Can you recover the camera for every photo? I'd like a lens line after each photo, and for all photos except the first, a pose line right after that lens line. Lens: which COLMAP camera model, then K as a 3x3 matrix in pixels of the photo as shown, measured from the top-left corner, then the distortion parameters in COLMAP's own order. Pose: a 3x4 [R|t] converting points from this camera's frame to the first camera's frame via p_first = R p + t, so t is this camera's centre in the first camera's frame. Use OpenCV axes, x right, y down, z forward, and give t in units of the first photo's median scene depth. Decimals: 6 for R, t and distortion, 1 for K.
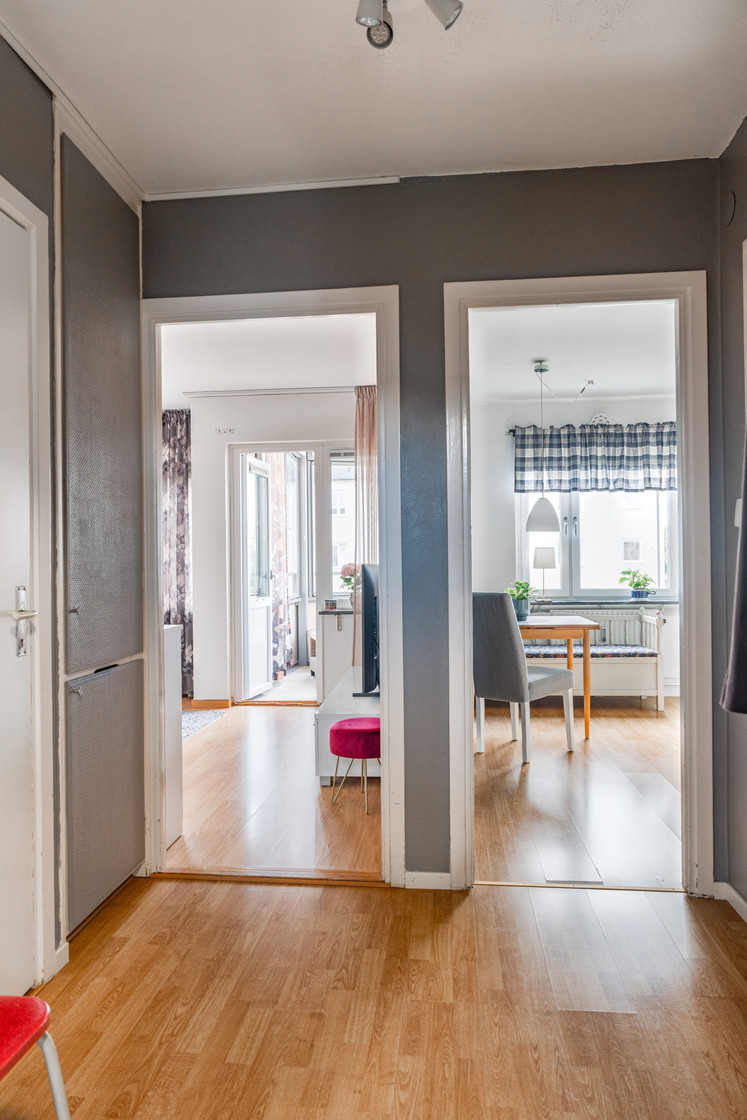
lens RADIAL K [[757.2, 0, 367.7], [0, 757.2, 563.2], [0, 0, 1]] dist [-0.024817, 0.007023]
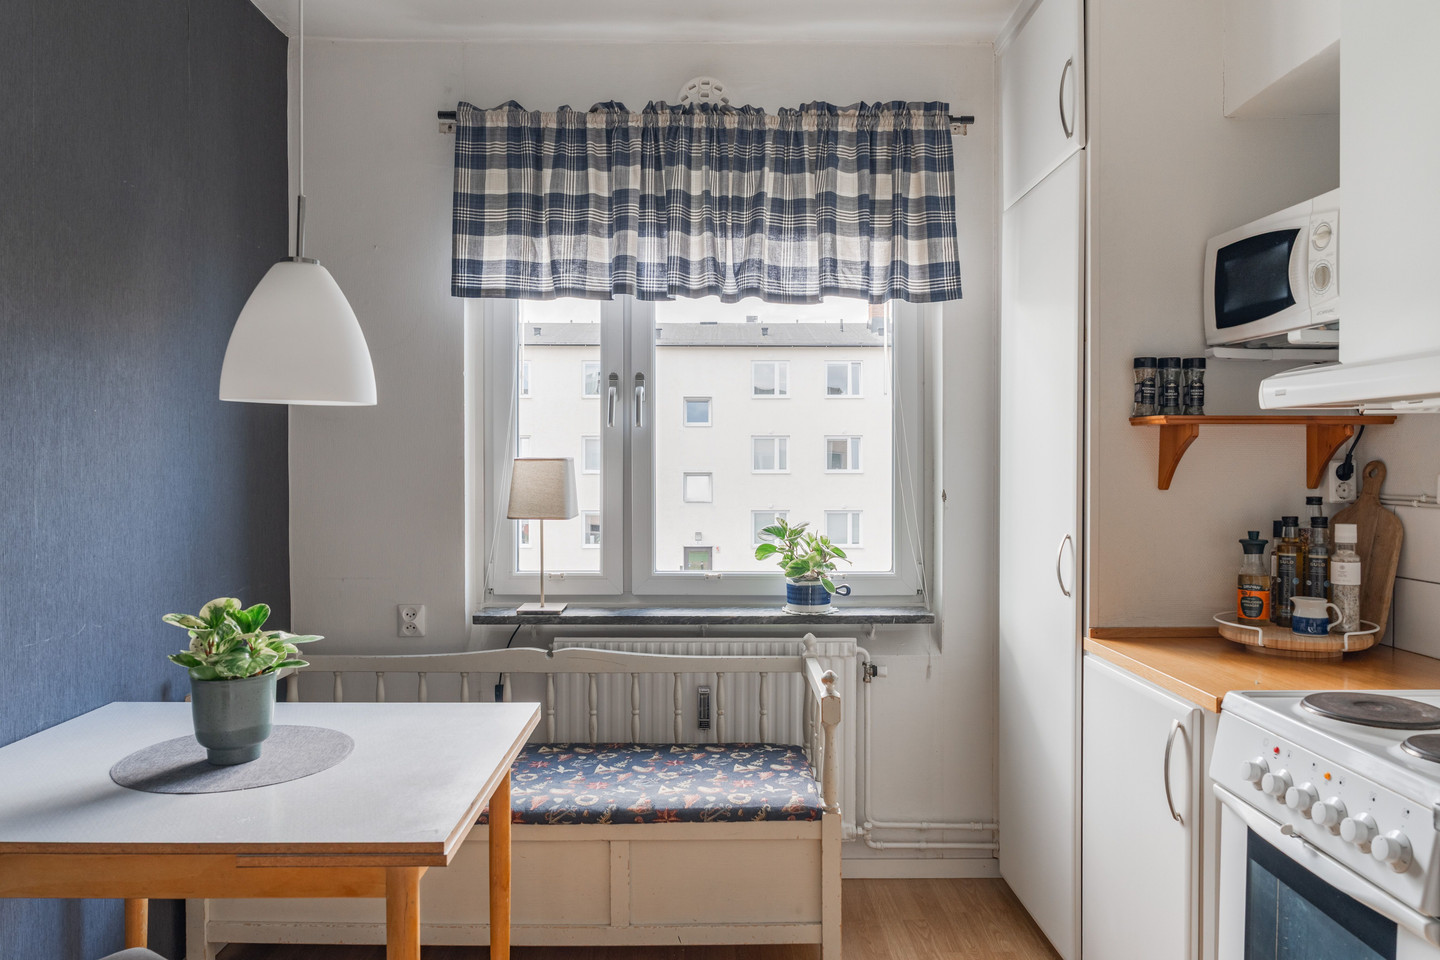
lens RADIAL K [[973.6, 0, 716.3], [0, 973.6, 474.5], [0, 0, 1]] dist [-0.024817, 0.007023]
pose [[0.993599, 0.010994, 0.112425, 0.267563], [-0.012567, 0.999833, 0.013290, -0.020546], [-0.112260, -0.014618, 0.993571, 0.555863]]
